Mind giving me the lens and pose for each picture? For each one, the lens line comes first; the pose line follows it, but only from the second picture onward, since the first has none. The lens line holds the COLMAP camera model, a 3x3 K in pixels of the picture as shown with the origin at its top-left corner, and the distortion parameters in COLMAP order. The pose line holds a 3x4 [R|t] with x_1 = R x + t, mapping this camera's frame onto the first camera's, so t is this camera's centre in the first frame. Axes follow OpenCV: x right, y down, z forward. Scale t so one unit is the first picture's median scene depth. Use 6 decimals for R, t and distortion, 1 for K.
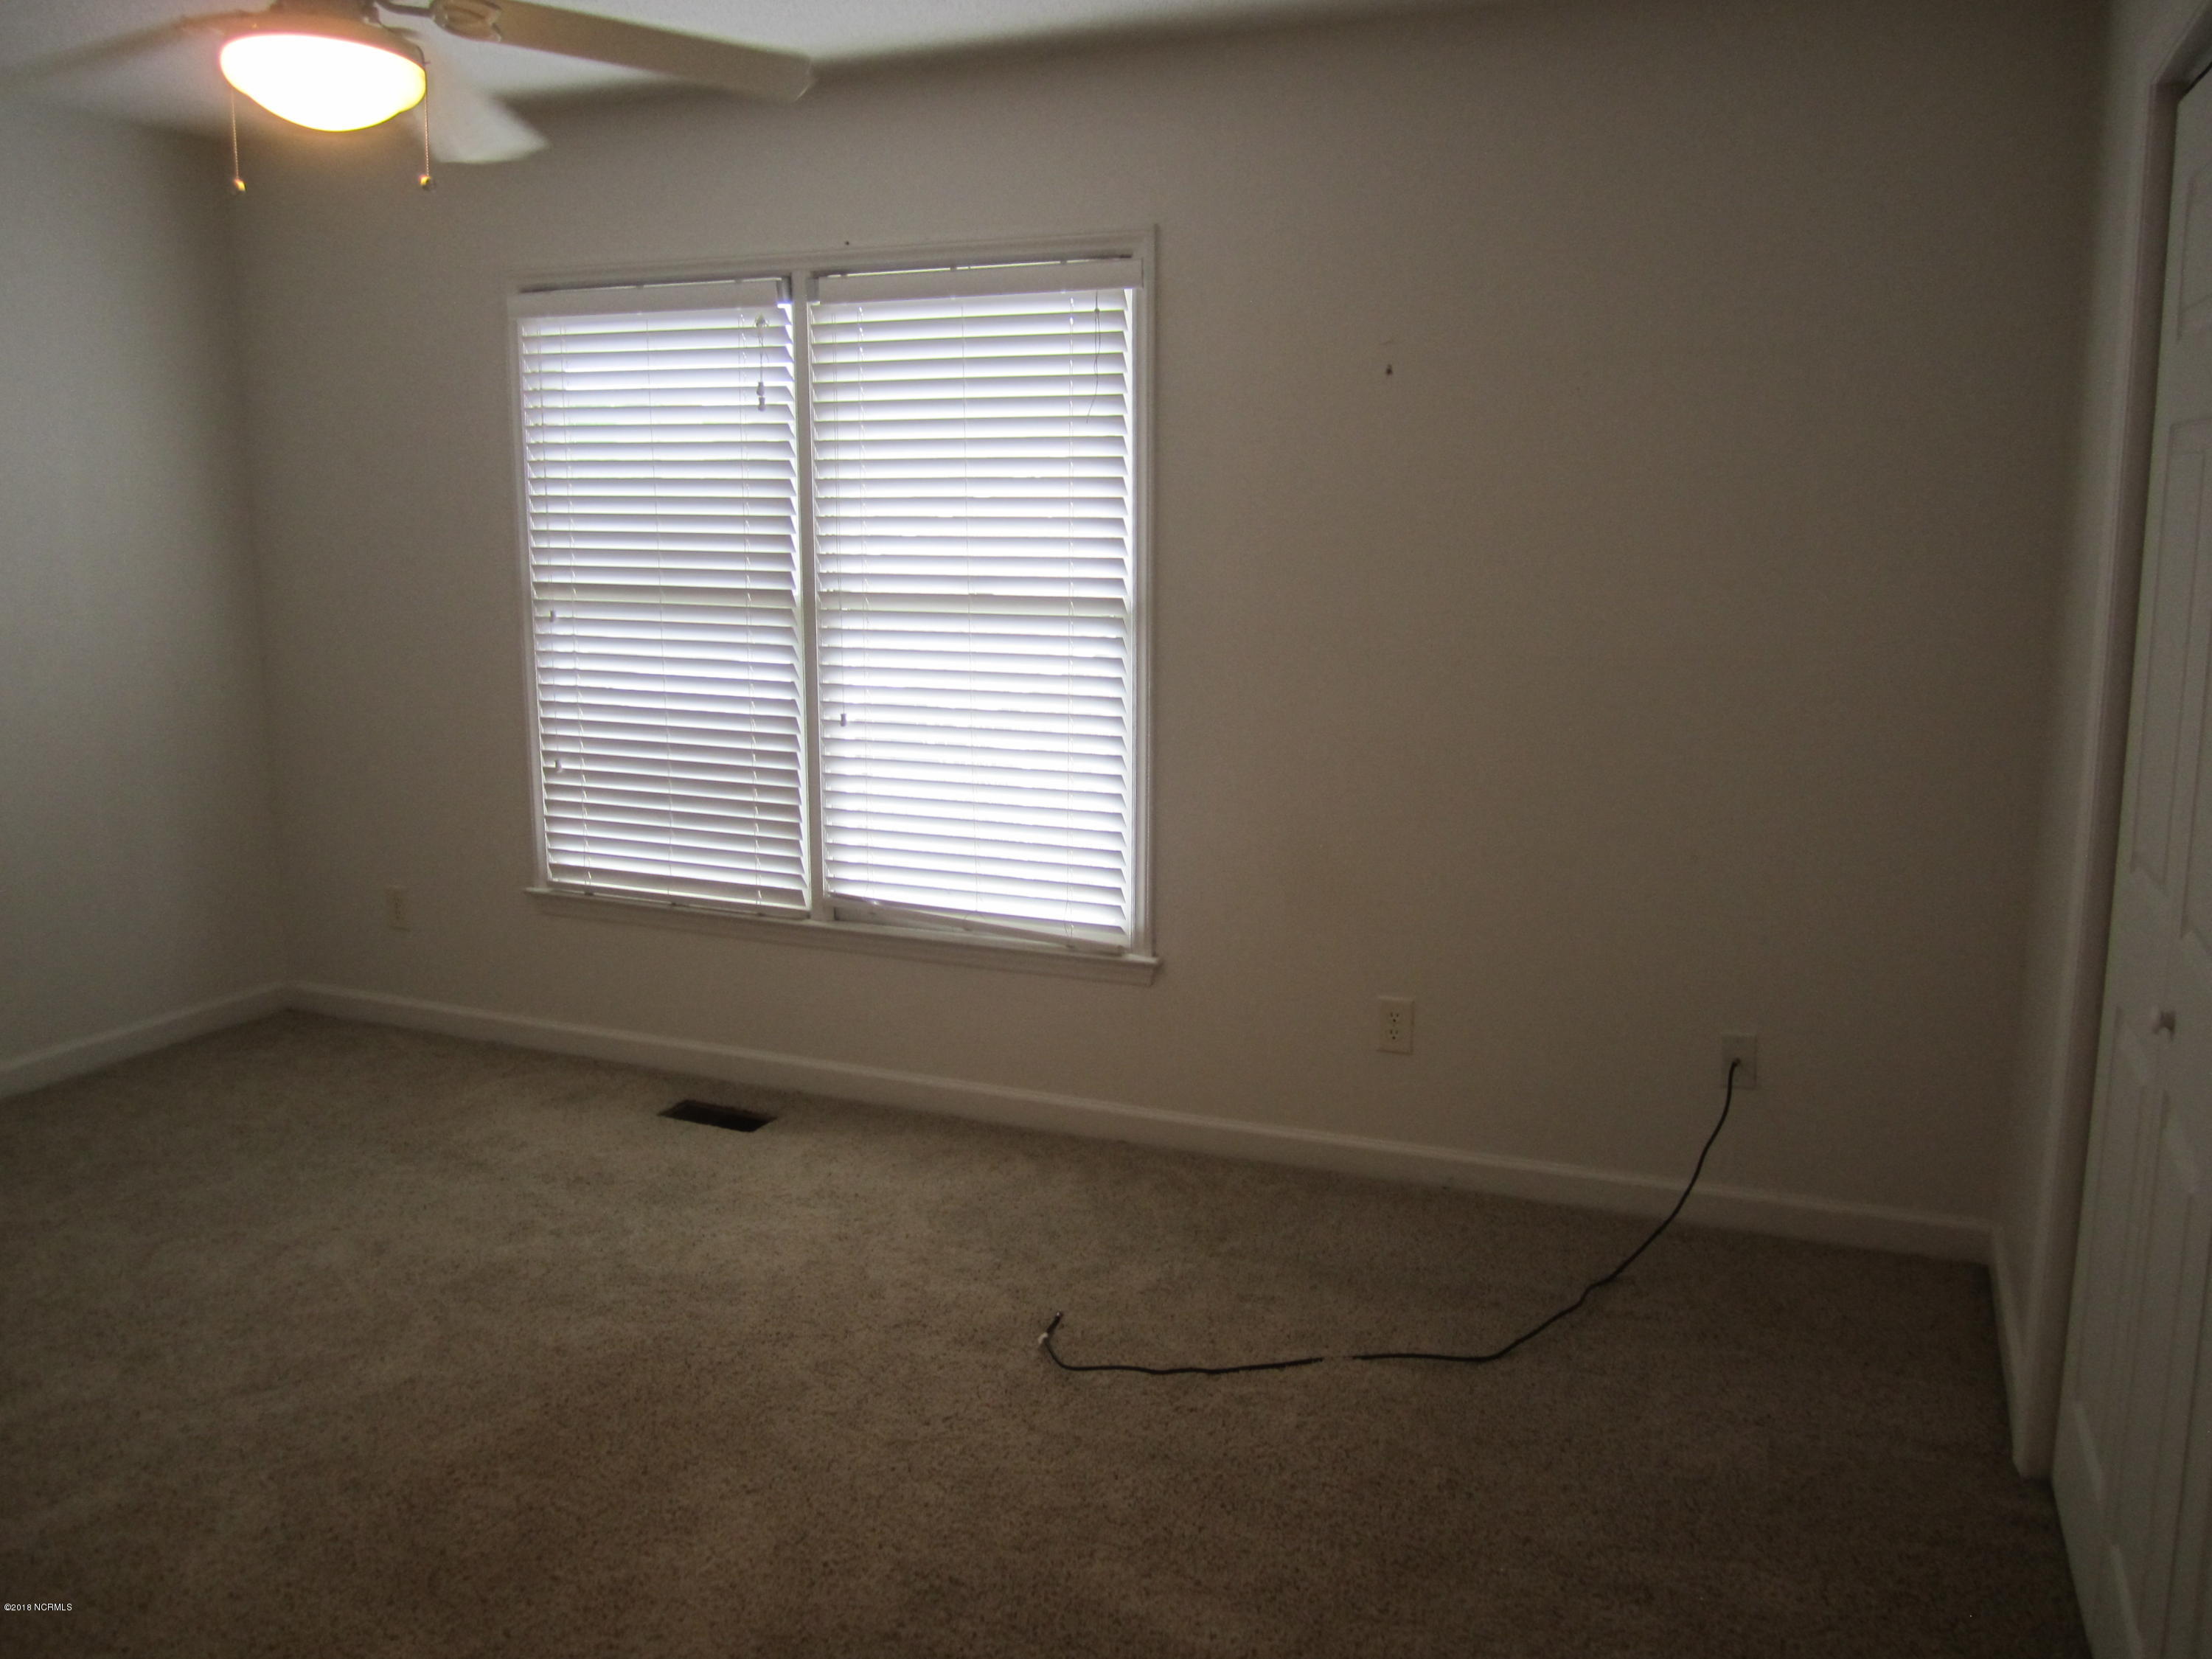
lens RADIAL K [[1786.6, 0, 1106.0], [0, 1786.6, 829.5], [0, 0, 1]] dist [-0.072616, 0.009346]
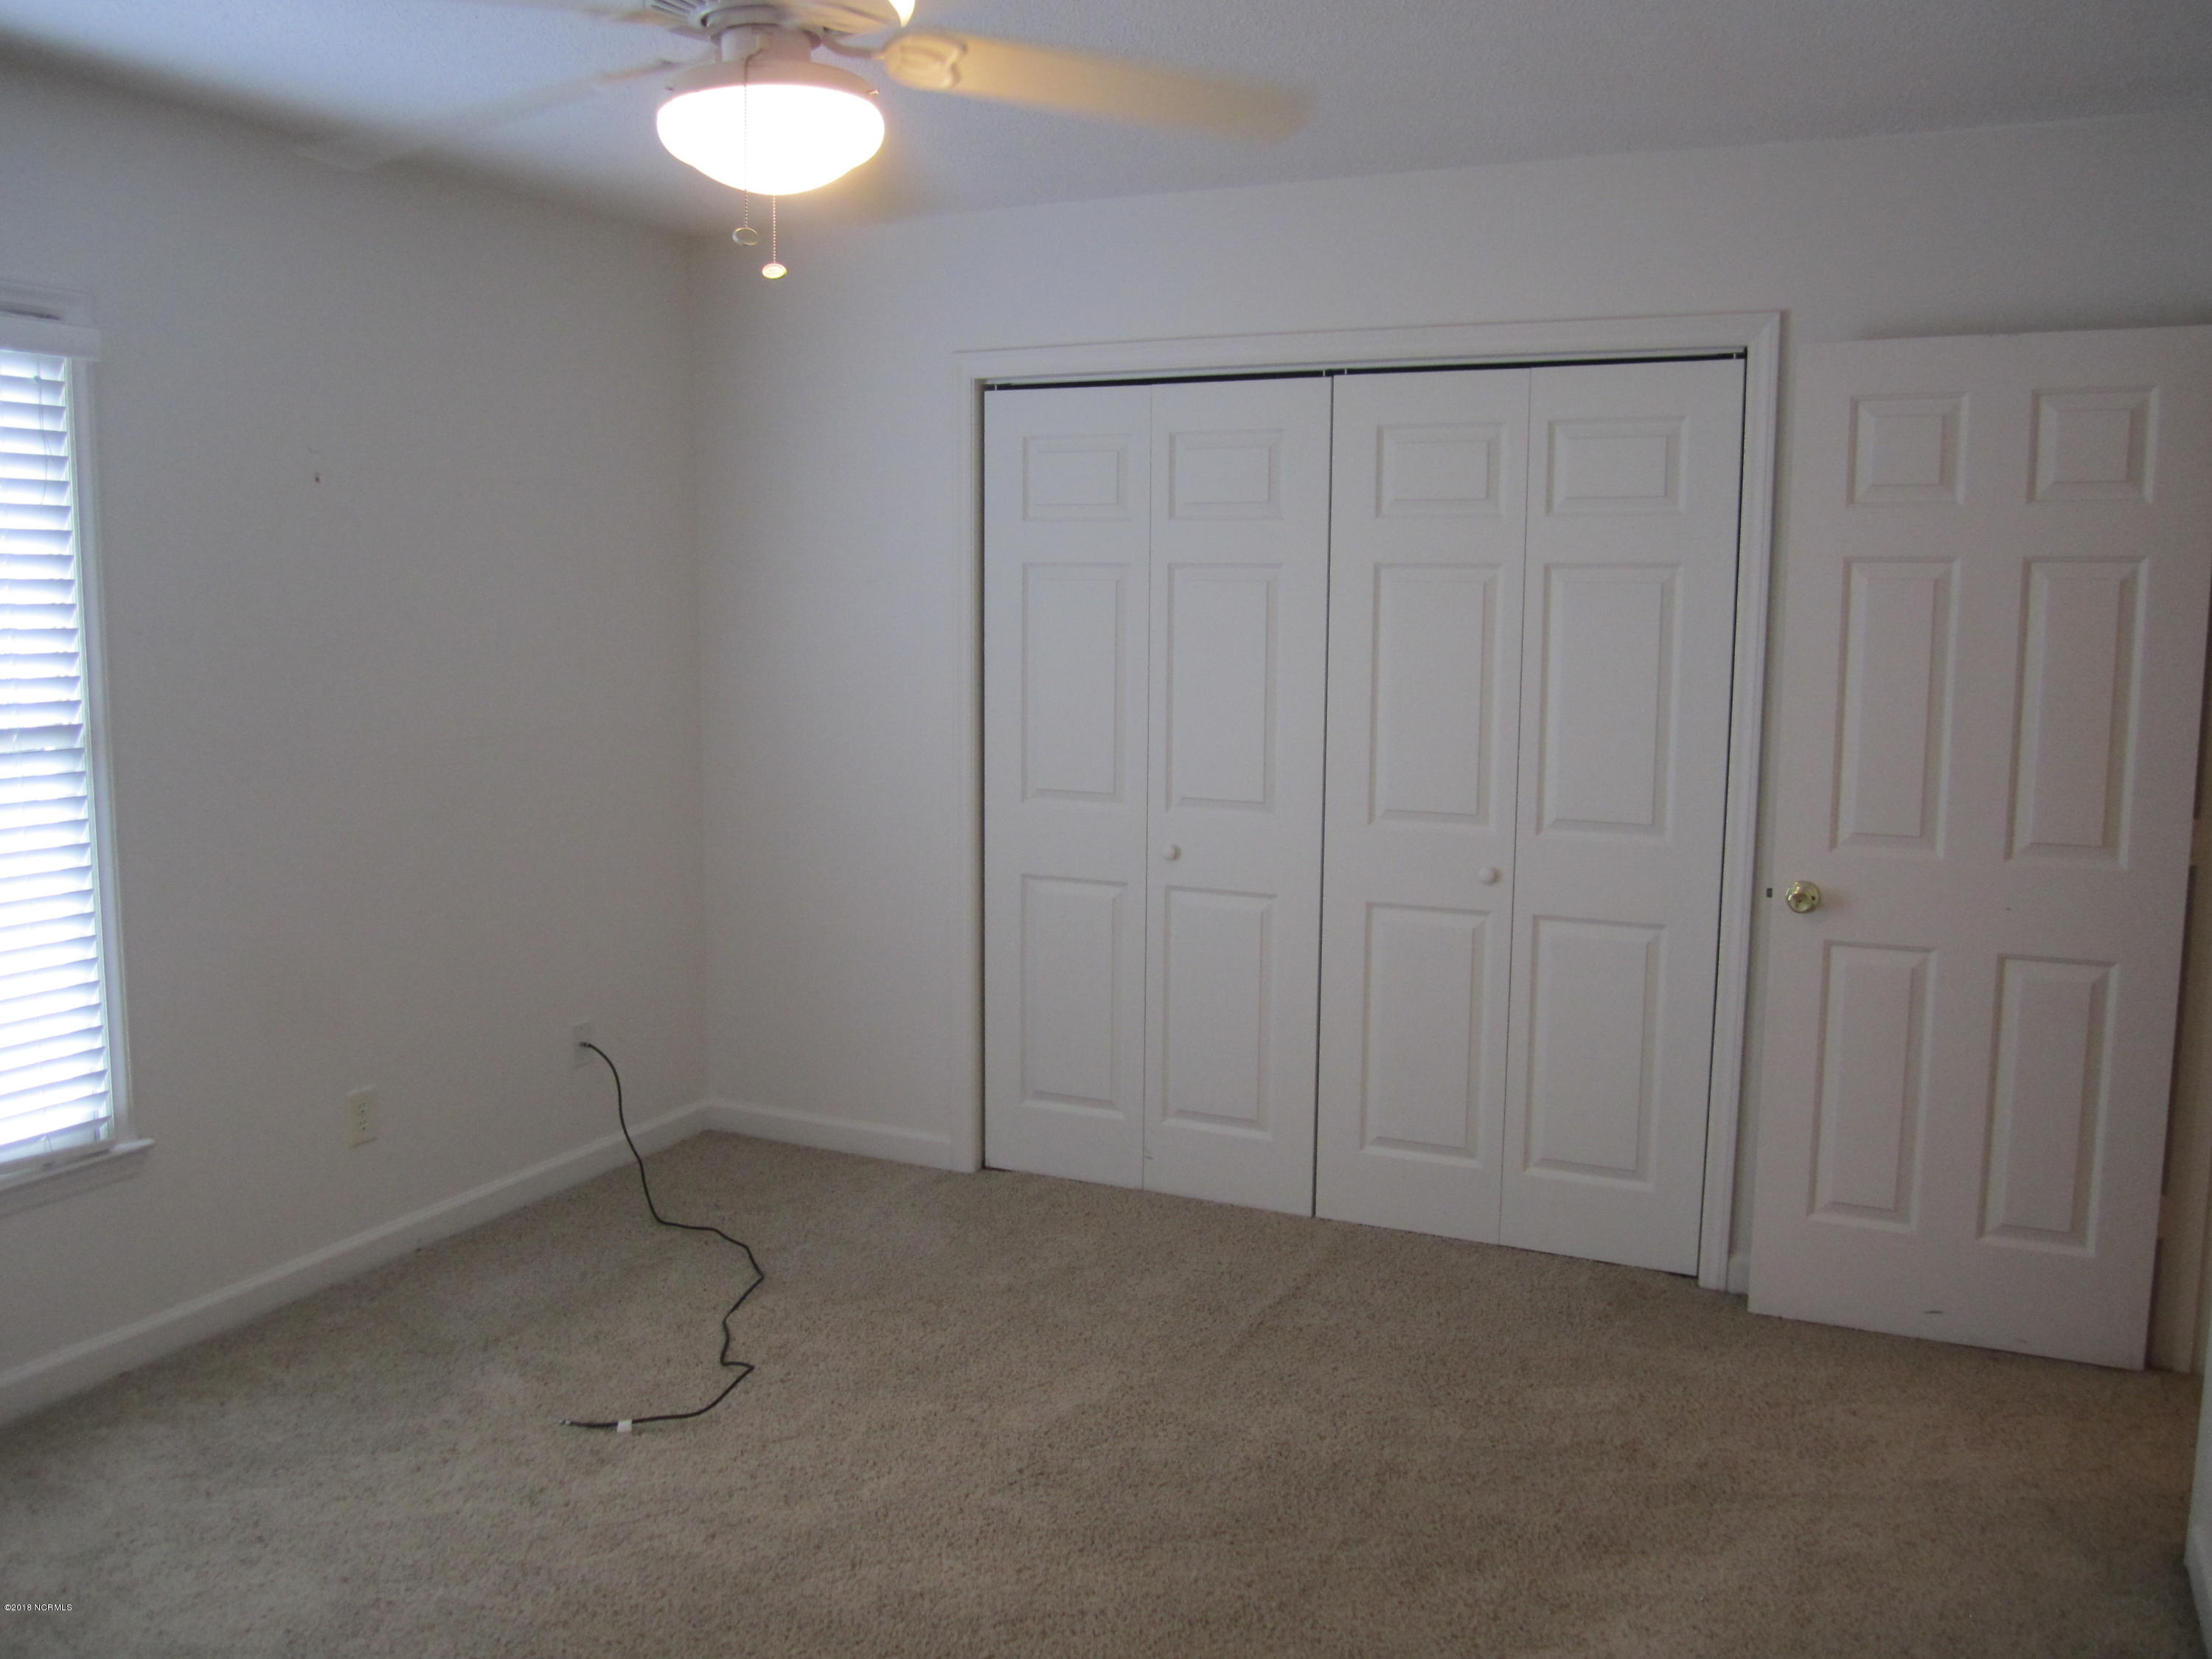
lens RADIAL K [[1786.6, 0, 1106.0], [0, 1786.6, 829.5], [0, 0, 1]] dist [-0.072616, 0.009346]
pose [[0.039360, -0.129920, 0.990743, -0.804202], [0.164535, 0.978820, 0.121819, -0.104390], [-0.985586, 0.158217, 0.059903, 0.499526]]
